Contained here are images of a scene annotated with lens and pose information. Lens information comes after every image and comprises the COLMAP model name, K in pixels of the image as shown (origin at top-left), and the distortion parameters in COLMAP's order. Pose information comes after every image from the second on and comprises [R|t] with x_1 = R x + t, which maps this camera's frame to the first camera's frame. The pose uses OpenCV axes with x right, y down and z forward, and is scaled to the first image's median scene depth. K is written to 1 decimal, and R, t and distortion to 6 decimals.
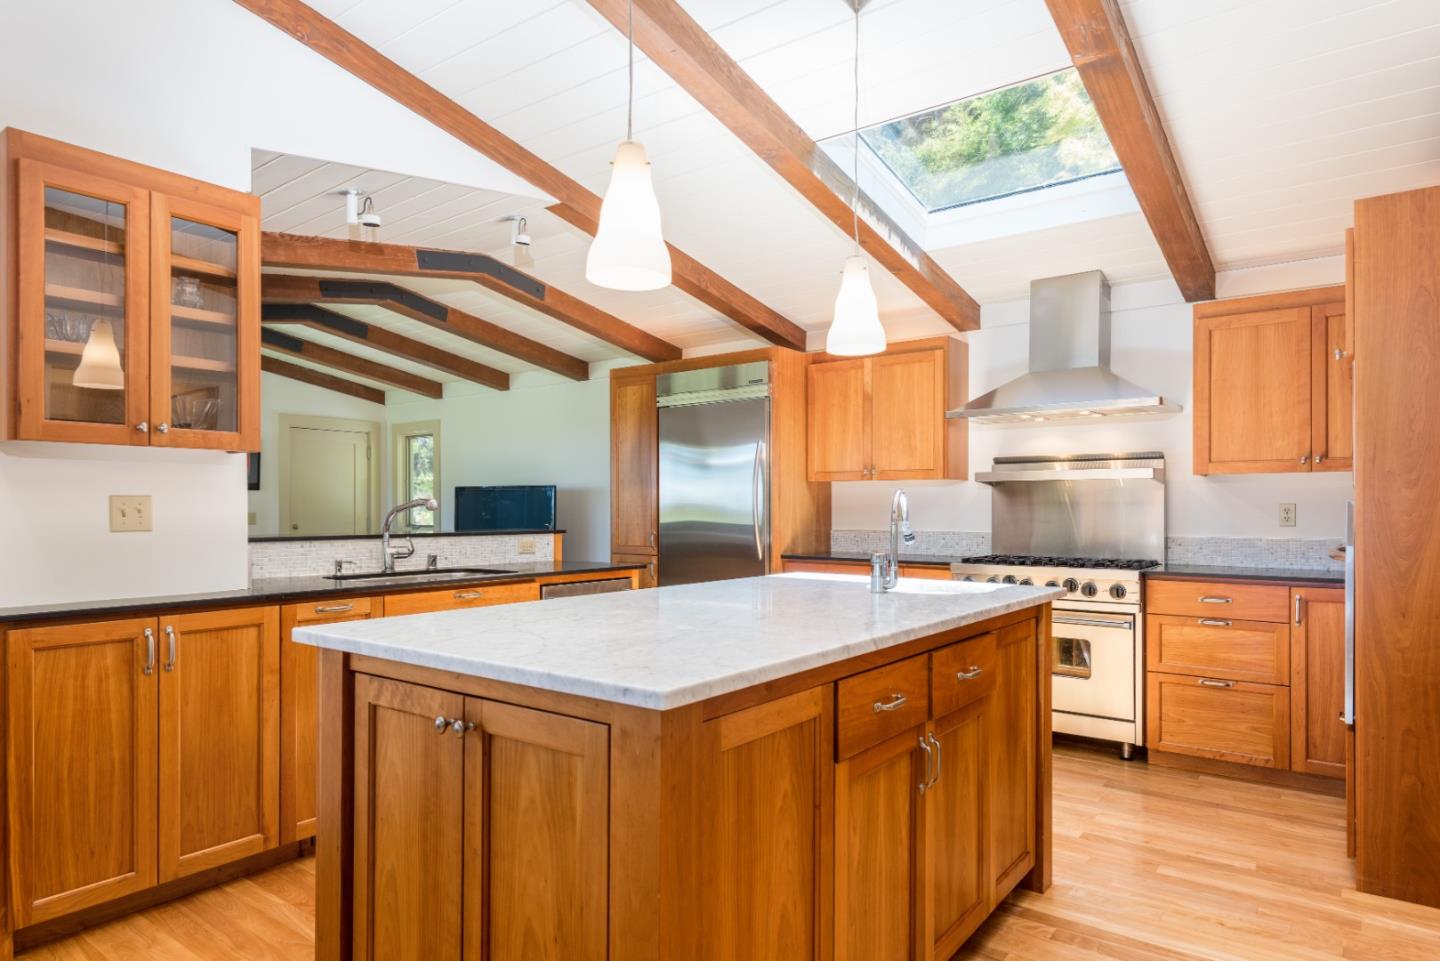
lens RADIAL K [[838.5, 0, 723.9], [0, 838.5, 513.4], [0, 0, 1]] dist [0.014922, -0.001082]
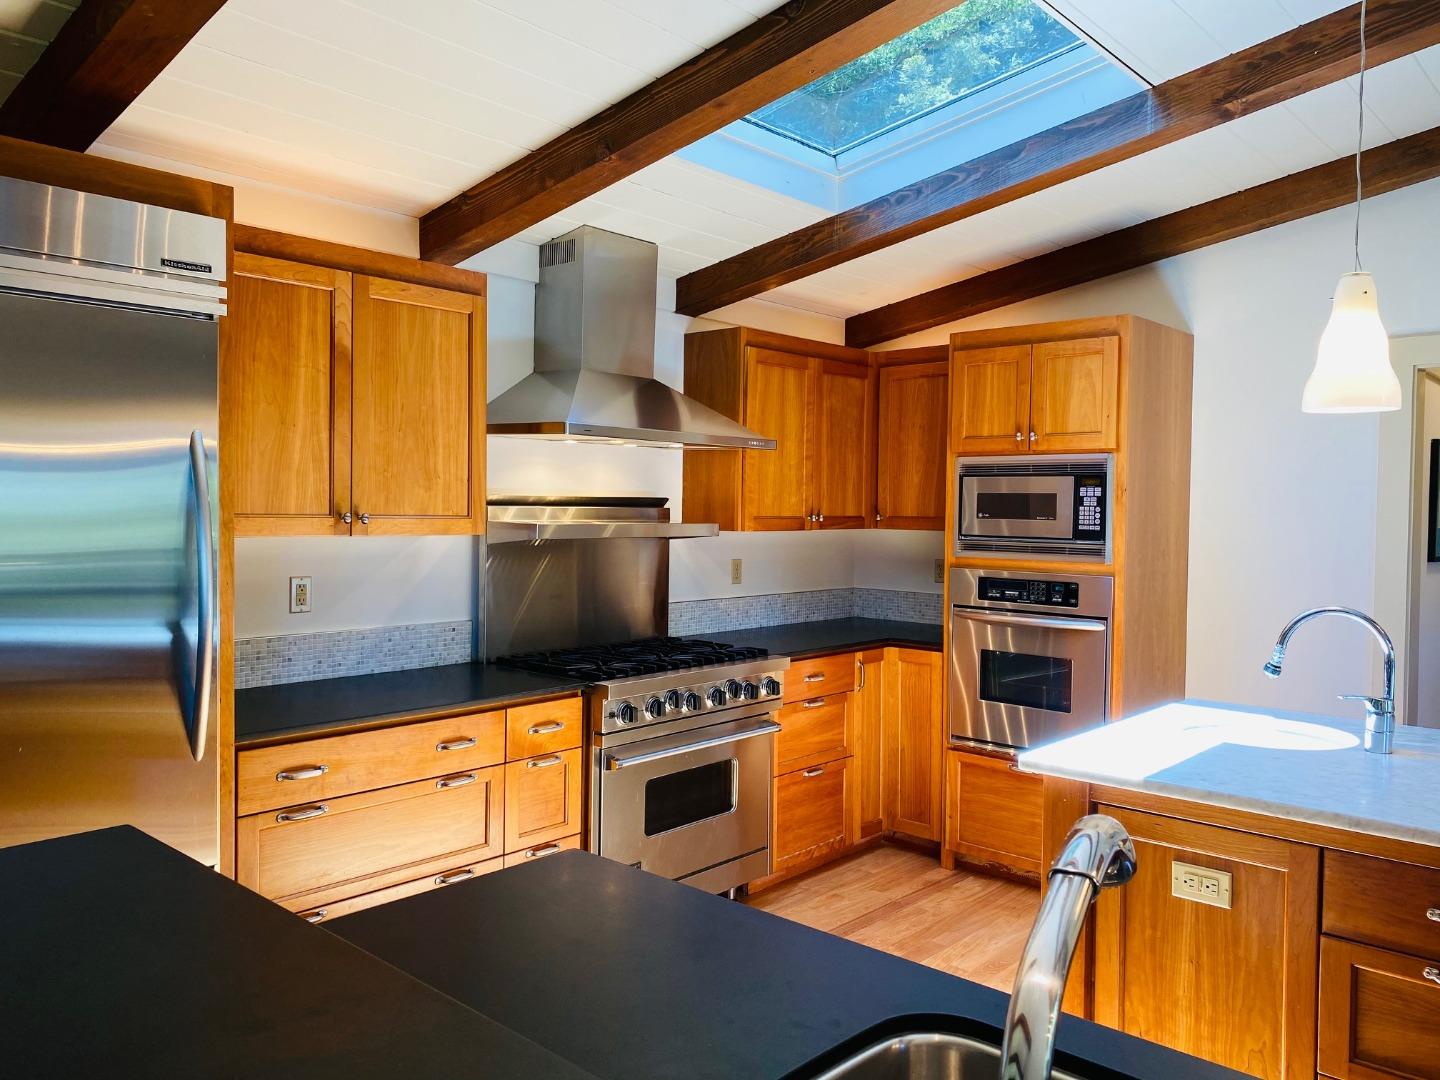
lens RADIAL K [[1105.3, 0, 720.0], [0, 1105.3, 540.0], [0, 0, 1]] dist [-0.003291, -0.002837]
pose [[0.096247, -0.035076, 0.994739, -0.414220], [-0.005220, 0.999347, 0.035743, -0.060225], [-0.995344, -0.008633, 0.096002, 0.734557]]
